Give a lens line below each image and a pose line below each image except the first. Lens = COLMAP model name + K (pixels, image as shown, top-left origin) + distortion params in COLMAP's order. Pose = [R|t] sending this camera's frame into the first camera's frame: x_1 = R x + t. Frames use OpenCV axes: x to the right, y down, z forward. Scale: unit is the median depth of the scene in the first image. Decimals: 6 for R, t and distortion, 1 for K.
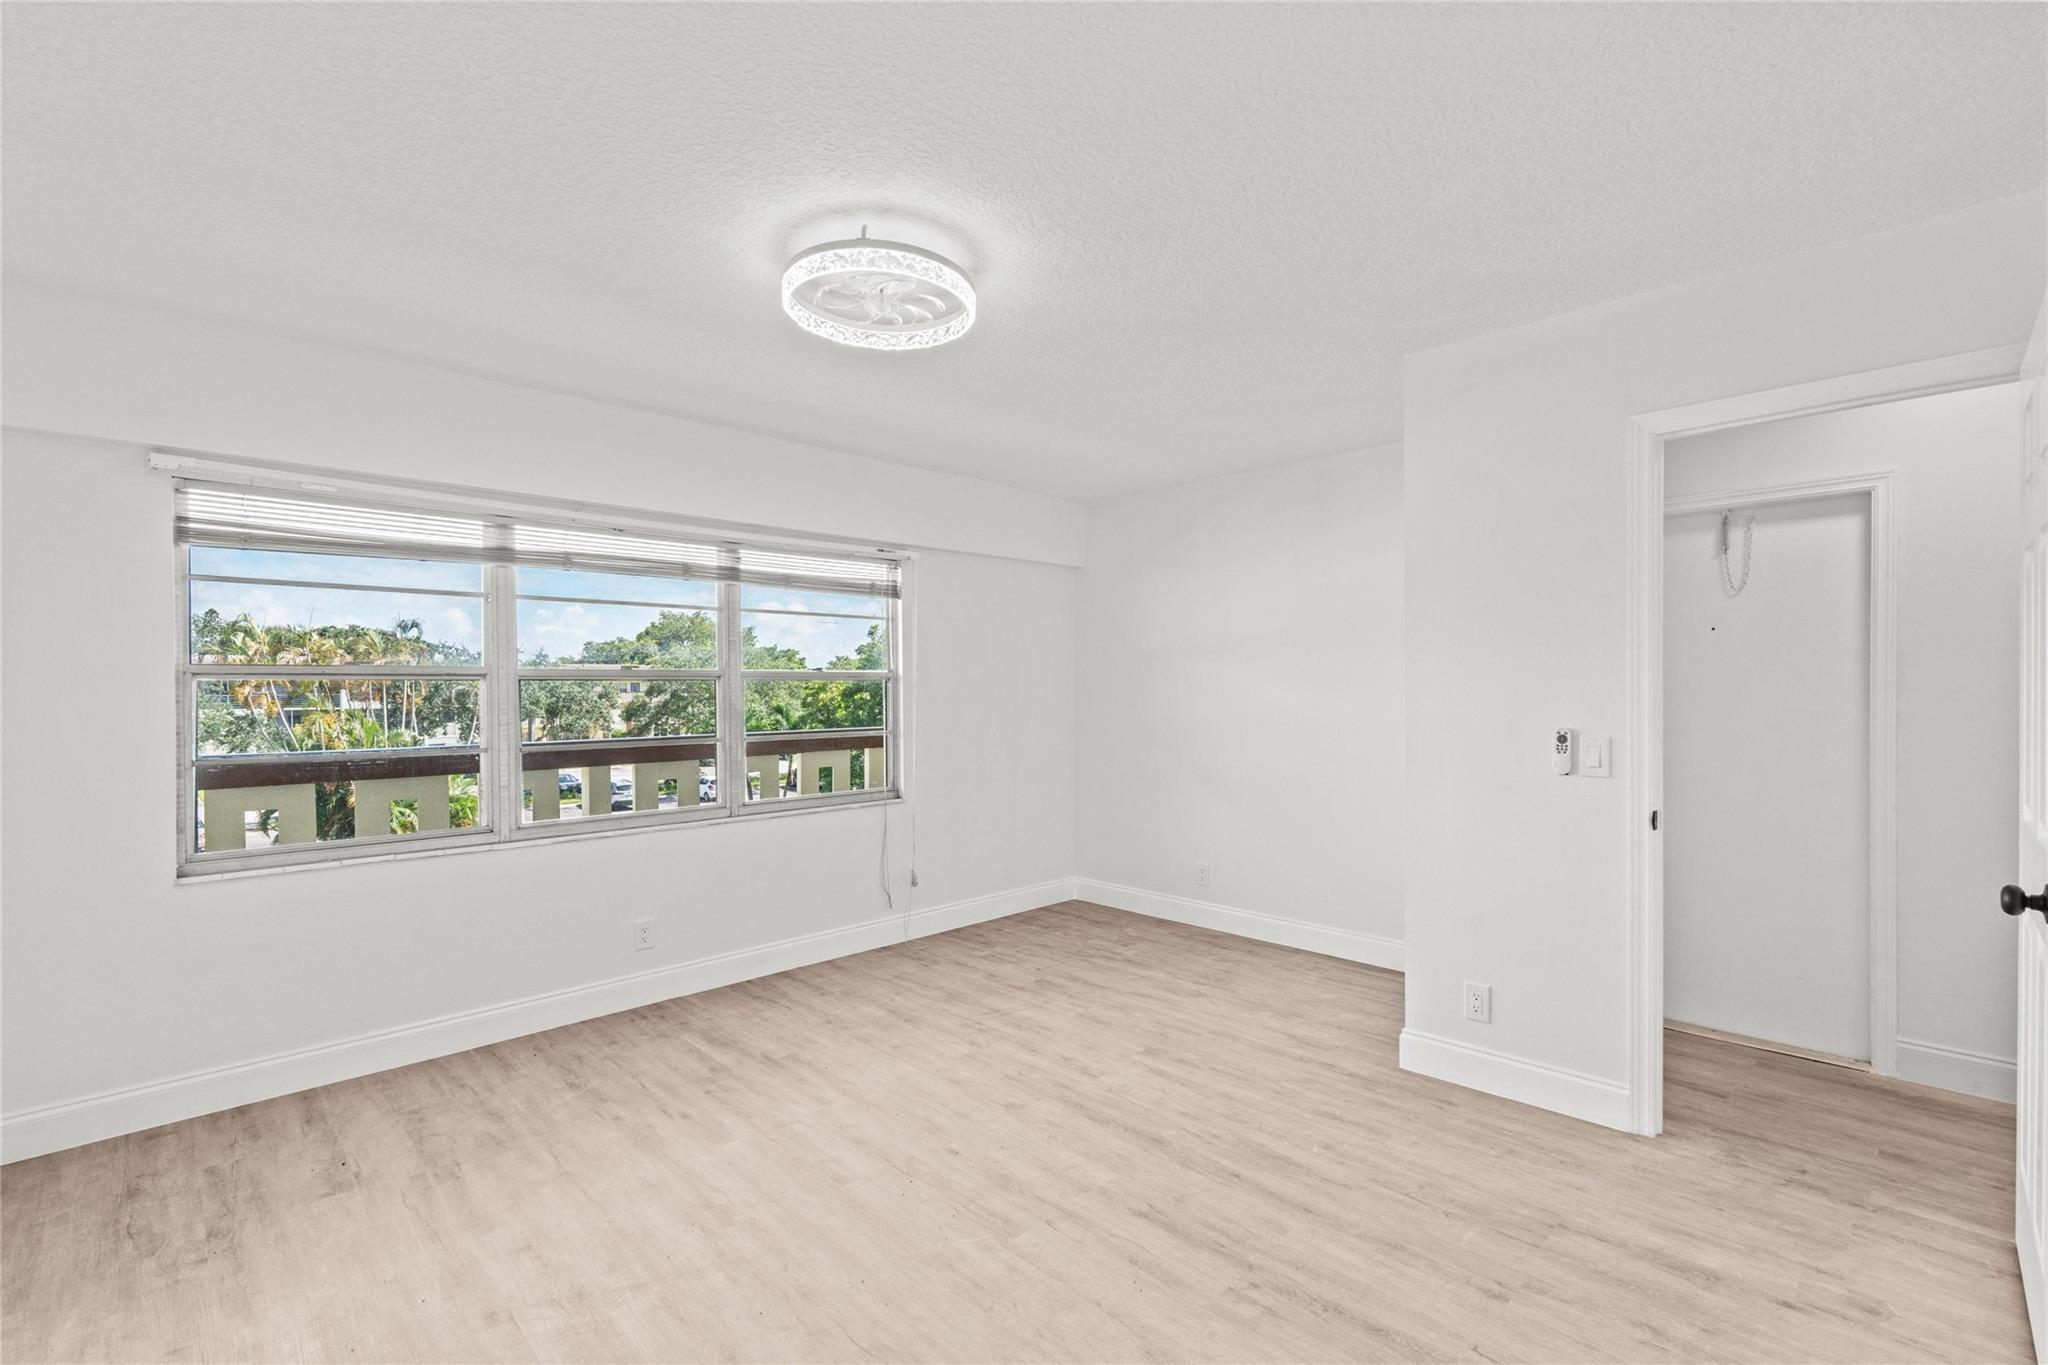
lens RADIAL K [[897.9, 0, 1018.5], [0, 897.9, 695.8], [0, 0, 1]] dist [-0.005052, -0.000060]
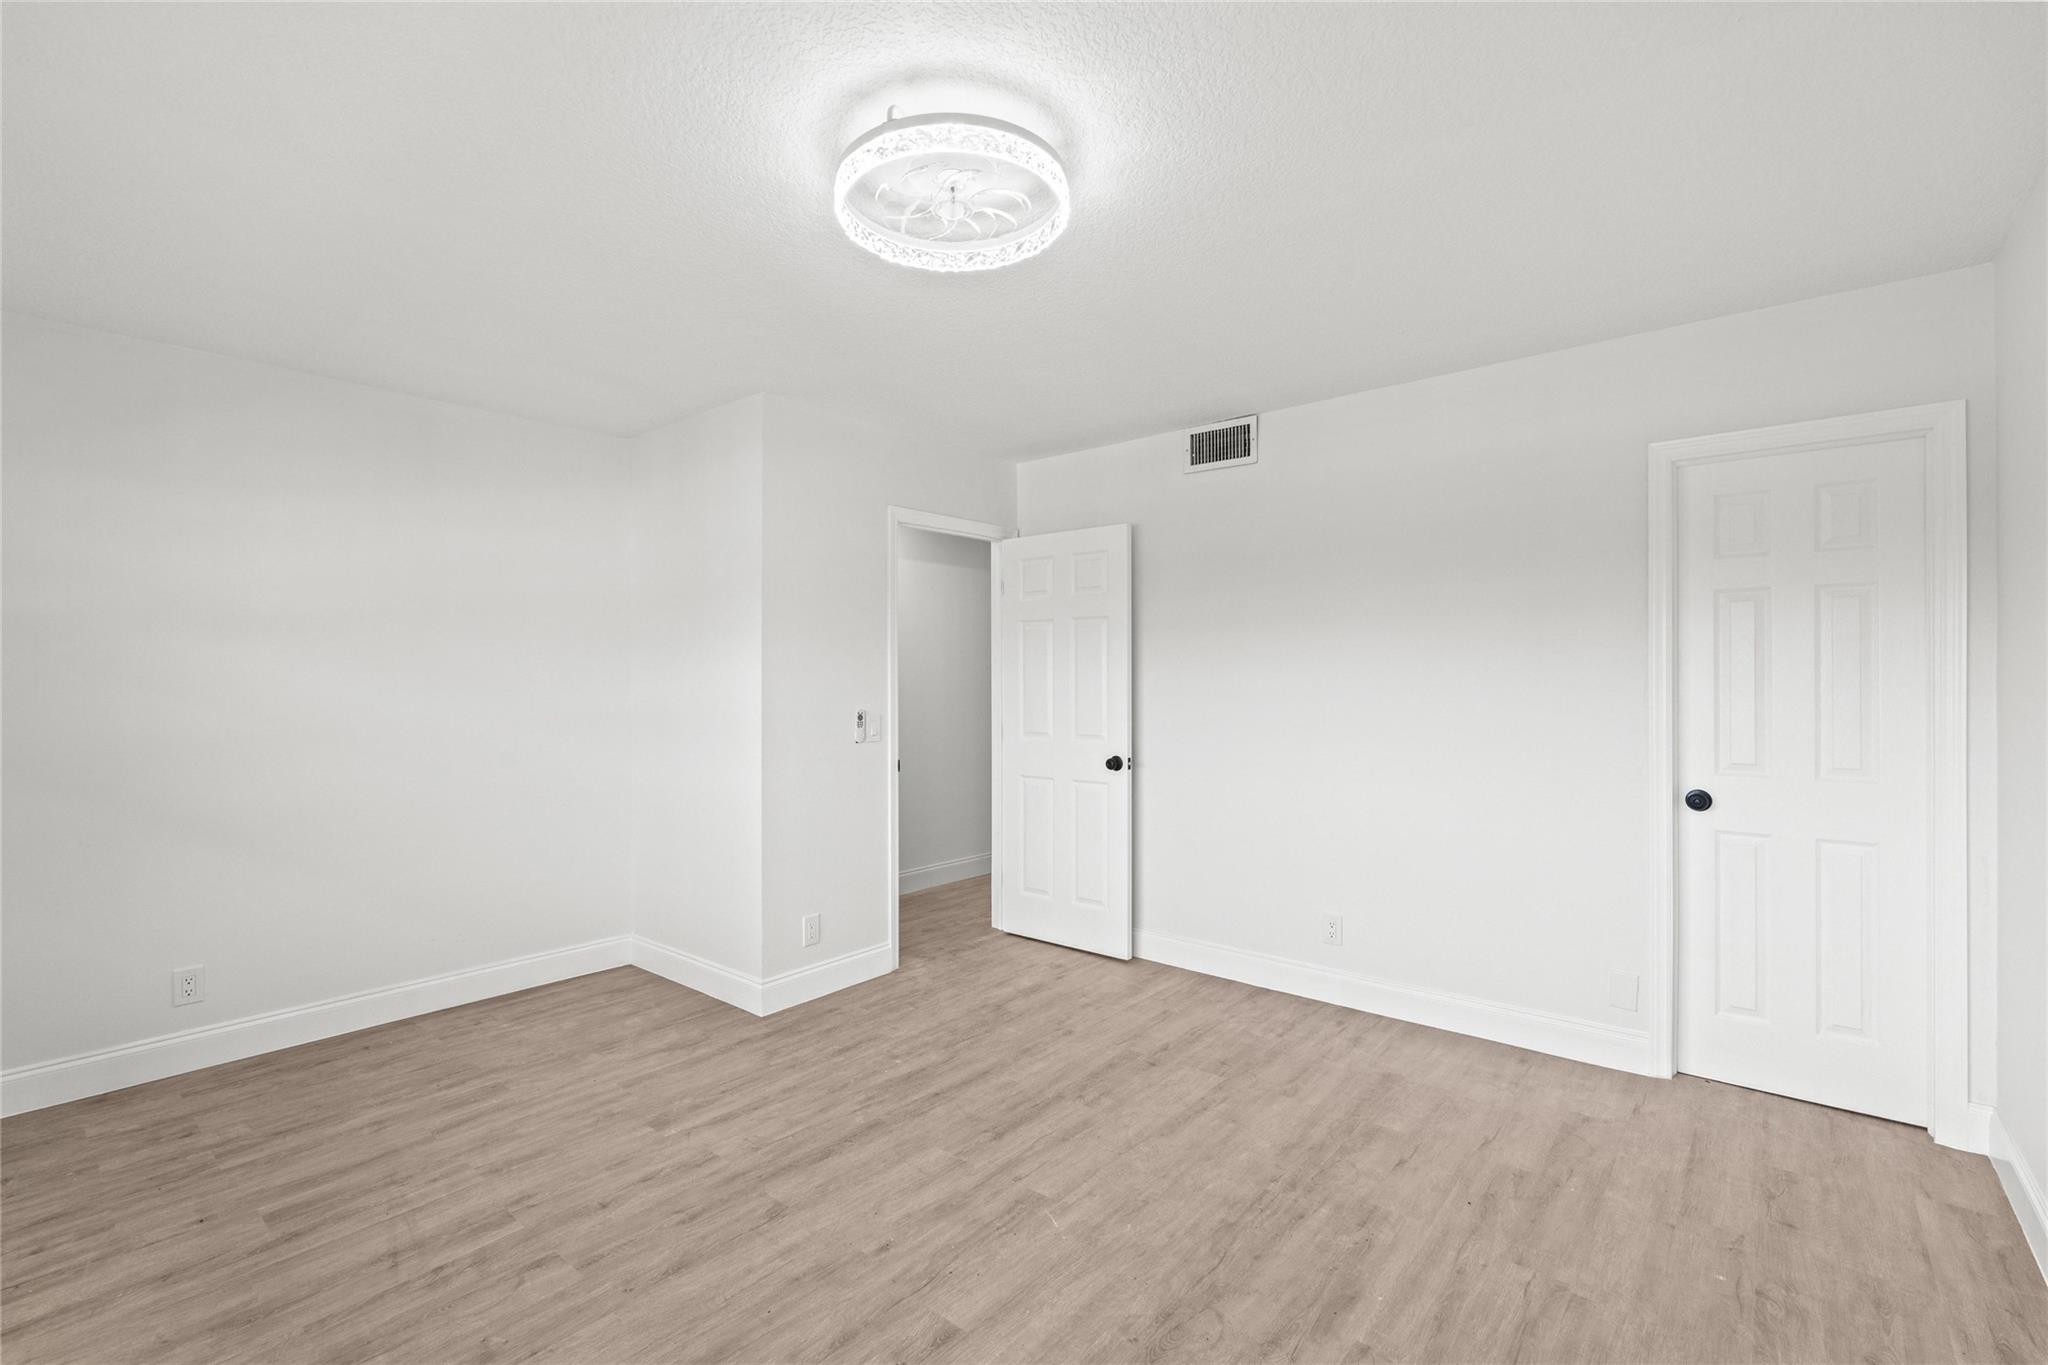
lens RADIAL K [[897.9, 0, 1022.3], [0, 897.9, 682.0], [0, 0, 1]] dist [-0.005052, -0.000060]
pose [[-0.101283, 0.005265, 0.994844, -0.674048], [0.011978, 0.999920, -0.004073, 0.000591], [-0.994786, 0.011504, -0.101338, 0.716757]]
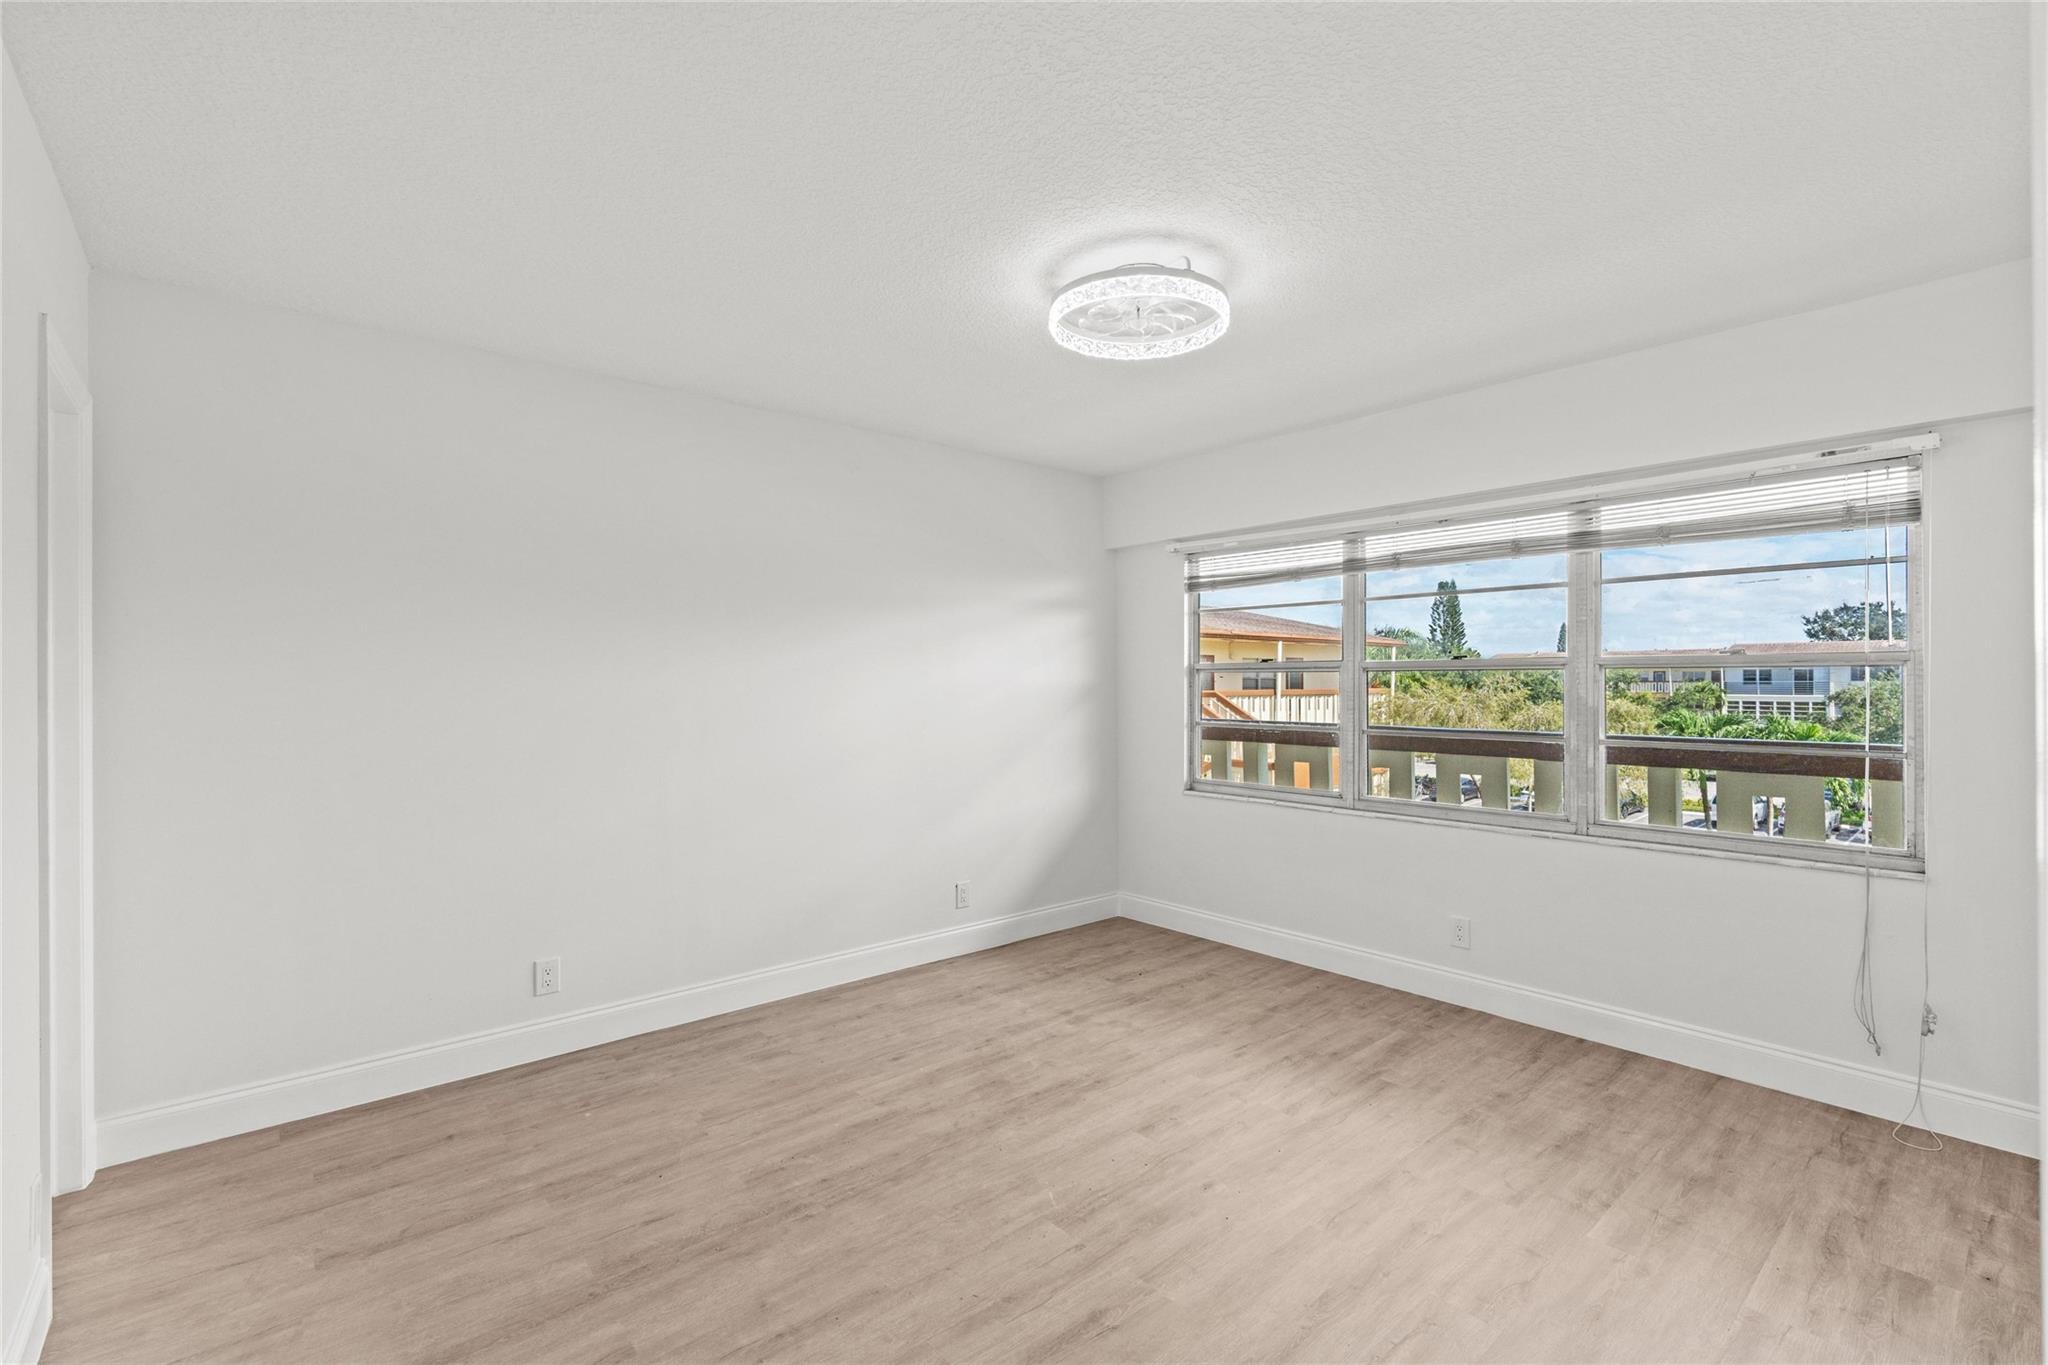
lens RADIAL K [[897.9, 0, 1023.7], [0, 897.9, 675.5], [0, 0, 1]] dist [-0.005052, -0.000060]
pose [[-0.055423, -0.000102, -0.998463, 0.642913], [-0.006656, 0.999978, 0.000268, -0.009665], [0.998441, 0.006660, -0.055423, 0.647378]]
